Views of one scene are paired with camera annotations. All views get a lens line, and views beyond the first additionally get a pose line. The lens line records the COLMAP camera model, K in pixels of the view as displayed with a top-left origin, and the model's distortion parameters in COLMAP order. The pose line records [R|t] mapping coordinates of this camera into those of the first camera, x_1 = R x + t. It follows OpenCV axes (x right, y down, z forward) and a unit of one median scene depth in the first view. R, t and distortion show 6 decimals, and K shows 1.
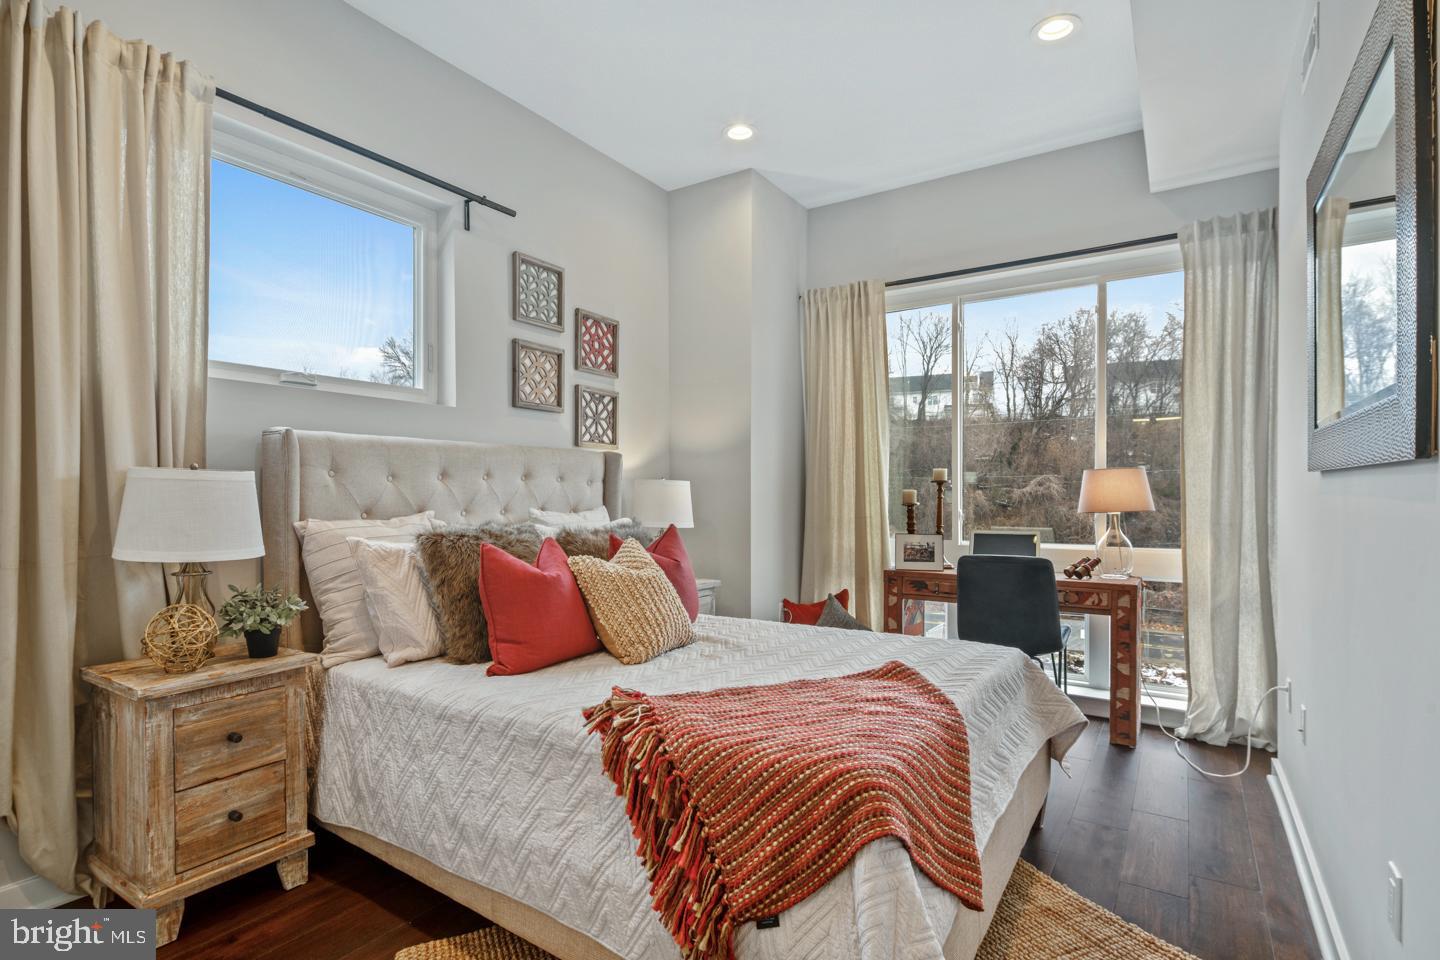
lens RADIAL K [[727.0, 0, 720.1], [0, 727.0, 488.7], [0, 0, 1]] dist [-0.001526, -0.000049]
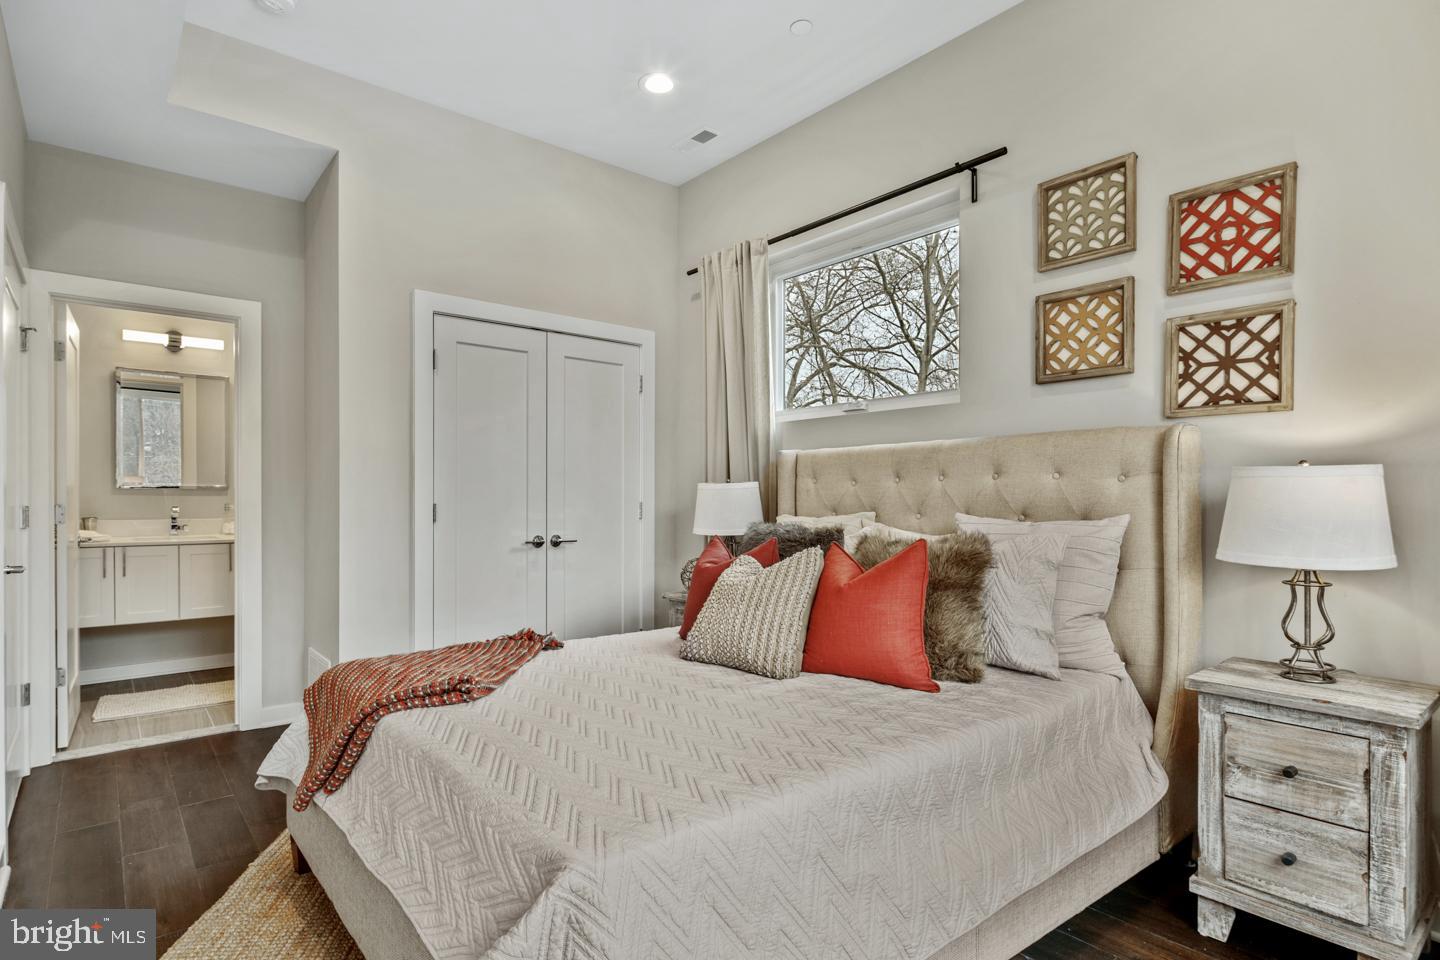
lens RADIAL K [[727.0, 0, 742.0], [0, 727.0, 505.9], [0, 0, 1]] dist [-0.001526, -0.000049]
pose [[-0.280400, 0.006239, -0.959863, 0.497204], [0.005432, 0.999973, 0.004913, 0.011423], [0.959868, -0.003836, -0.280426, 0.811737]]
